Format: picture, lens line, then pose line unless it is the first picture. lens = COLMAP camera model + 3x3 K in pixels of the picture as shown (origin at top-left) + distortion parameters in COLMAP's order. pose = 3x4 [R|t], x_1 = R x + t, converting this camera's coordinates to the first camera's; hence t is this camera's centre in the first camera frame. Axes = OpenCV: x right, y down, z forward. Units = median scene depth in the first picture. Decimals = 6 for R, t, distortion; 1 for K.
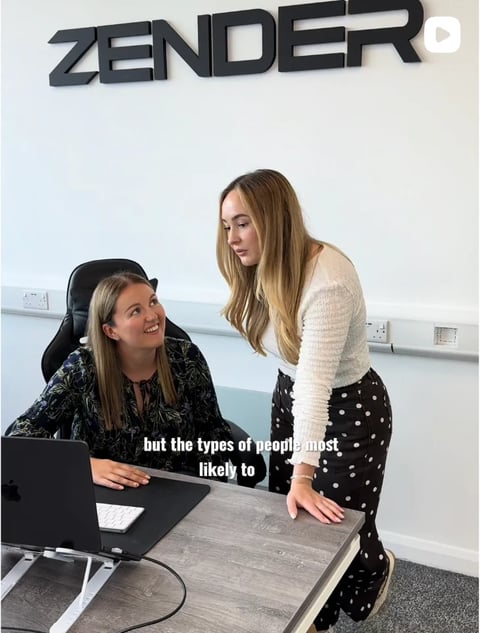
lens RADIAL K [[504.7, 0, 241.0], [0, 504.7, 334.2], [0, 0, 1]] dist [0.088256, -0.106154]
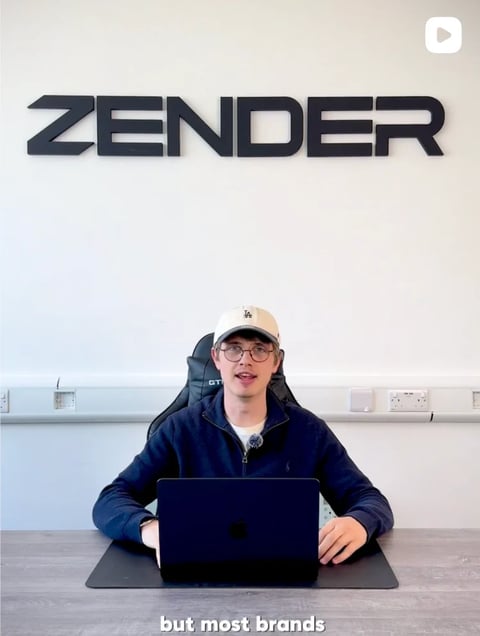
lens RADIAL K [[507.1, 0, 241.0], [0, 507.1, 335.8], [0, 0, 1]] dist [0.088256, -0.106154]
pose [[0.943830, -0.050021, 0.326624, -0.394127], [0.095385, 0.987639, -0.124378, -0.040502], [-0.316365, 0.148547, 0.936935, 0.131584]]
